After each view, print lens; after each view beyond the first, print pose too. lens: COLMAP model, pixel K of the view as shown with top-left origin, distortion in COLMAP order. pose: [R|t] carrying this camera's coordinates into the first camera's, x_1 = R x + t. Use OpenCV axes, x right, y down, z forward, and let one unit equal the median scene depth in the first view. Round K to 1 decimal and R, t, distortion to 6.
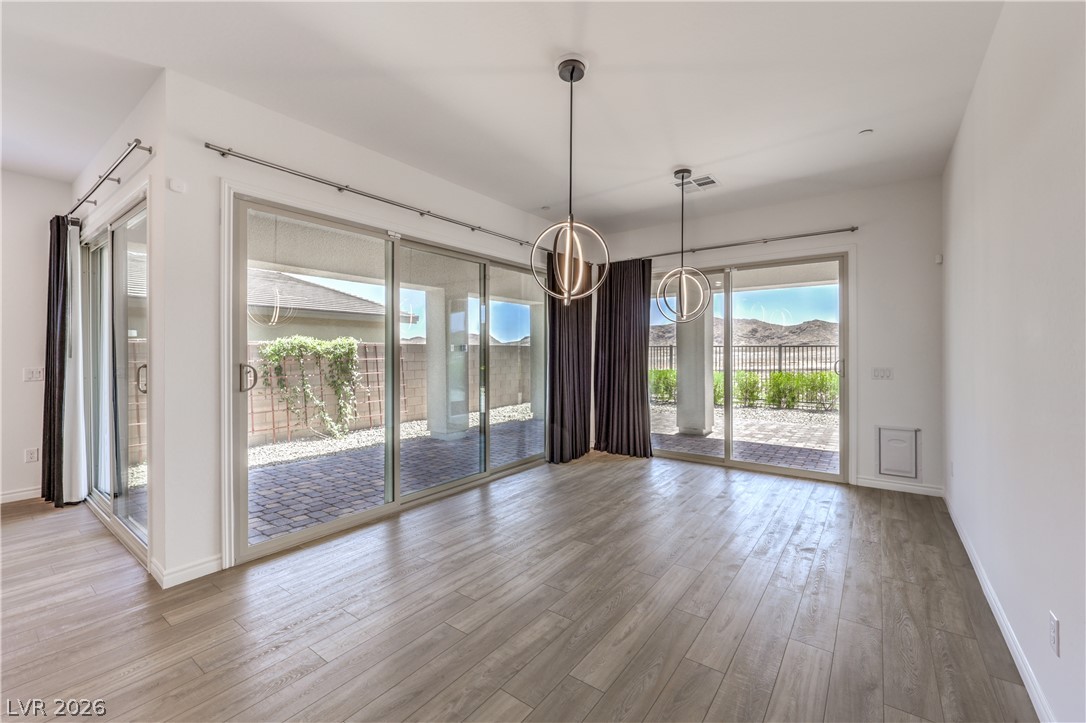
lens RADIAL K [[443.8, 0, 554.6], [0, 443.8, 345.7], [0, 0, 1]] dist [-0.002054, 0.000190]
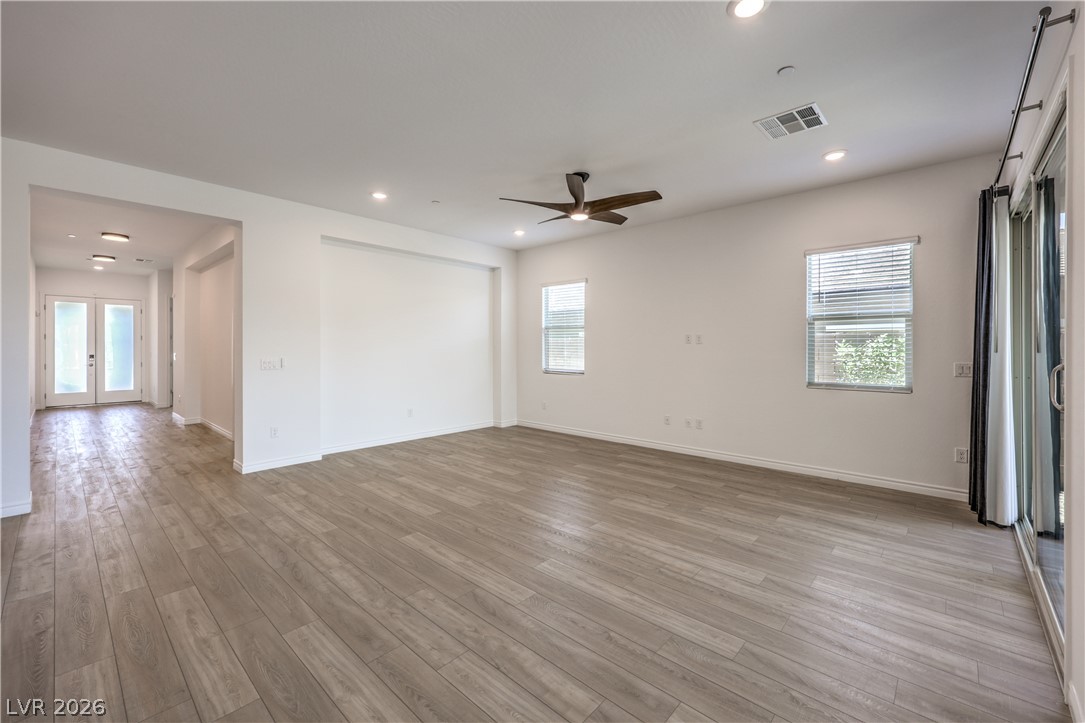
lens RADIAL K [[443.4, 0, 547.0], [0, 443.4, 351.3], [0, 0, 1]] dist [-0.002054, 0.000190]
pose [[-0.115325, 0.012184, -0.993253, -0.113435], [0.014154, 0.999843, 0.010621, 0.002773], [0.993227, -0.012834, -0.115479, 0.181981]]
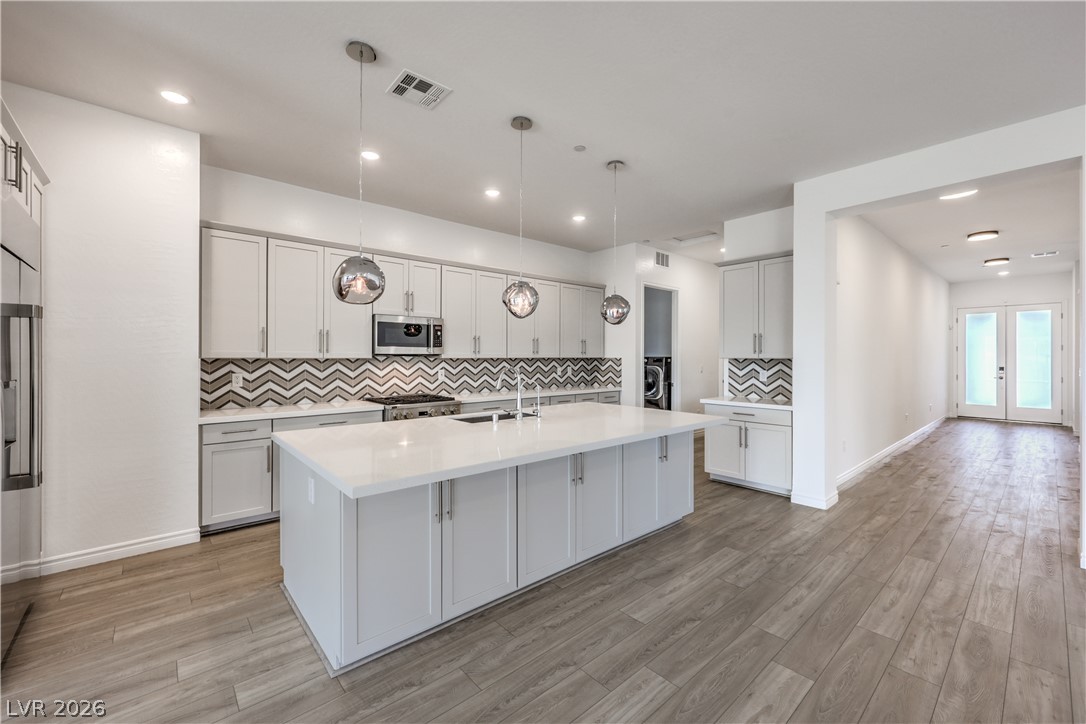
lens RADIAL K [[443.8, 0, 554.7], [0, 443.8, 356.2], [0, 0, 1]] dist [-0.002054, 0.000190]
pose [[-0.976773, 0.000919, 0.214274, -0.409336], [-0.002824, 0.999849, -0.017161, 0.001754], [-0.214258, -0.017368, -0.976623, 0.142149]]
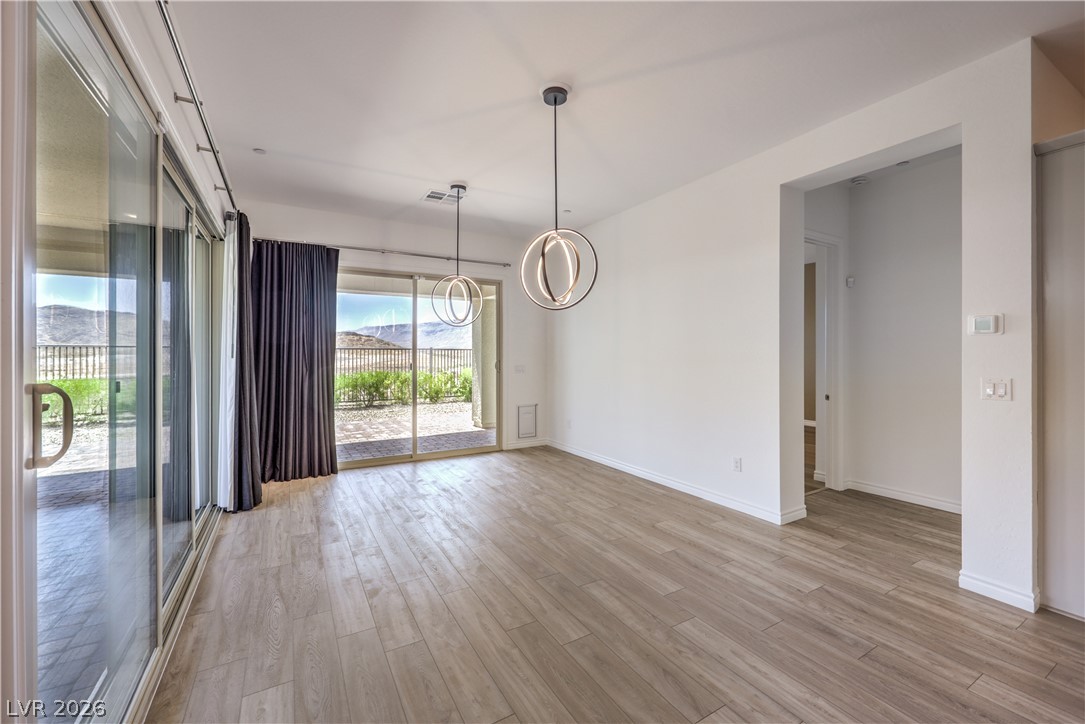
lens RADIAL K [[443.4, 0, 547.7], [0, 443.4, 358.5], [0, 0, 1]] dist [-0.002054, 0.000190]
pose [[0.407241, -0.008701, 0.913279, -0.457305], [-0.011522, 0.999826, 0.014663, 0.005463], [-0.913248, -0.016494, 0.407070, 0.275261]]
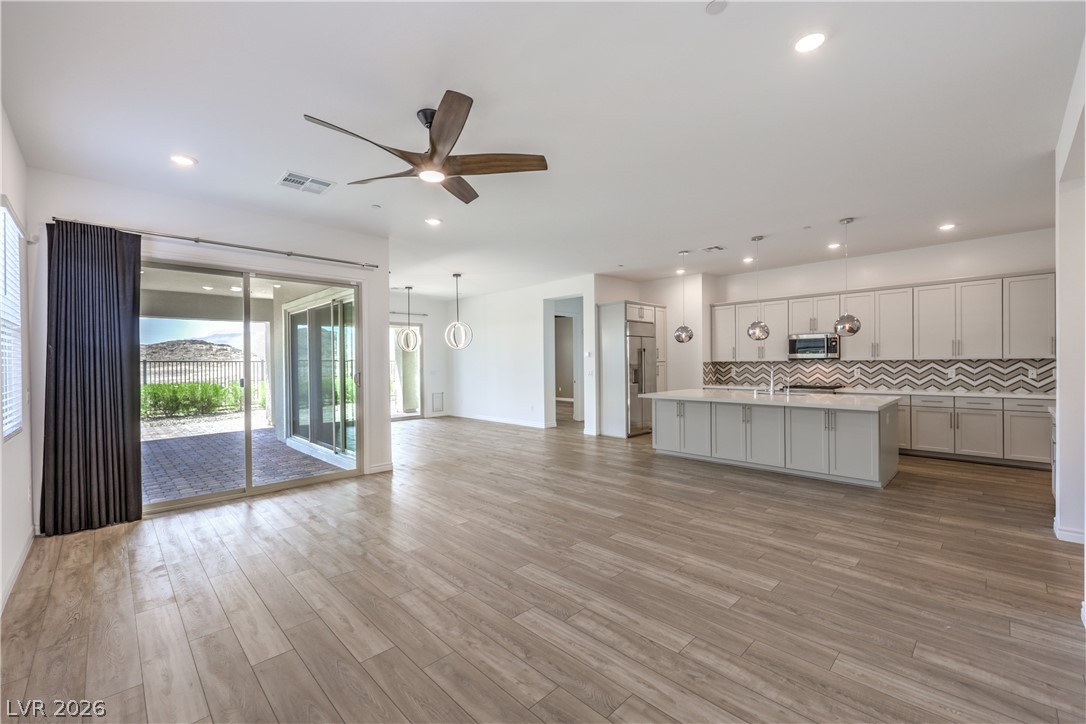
lens RADIAL K [[443.8, 0, 546.9], [0, 443.8, 368.6], [0, 0, 1]] dist [-0.002054, 0.000190]
pose [[0.172261, -0.013897, 0.984953, -1.426370], [-0.004220, 0.999881, 0.014845, -0.001269], [-0.985042, -0.006713, 0.172182, -0.083094]]
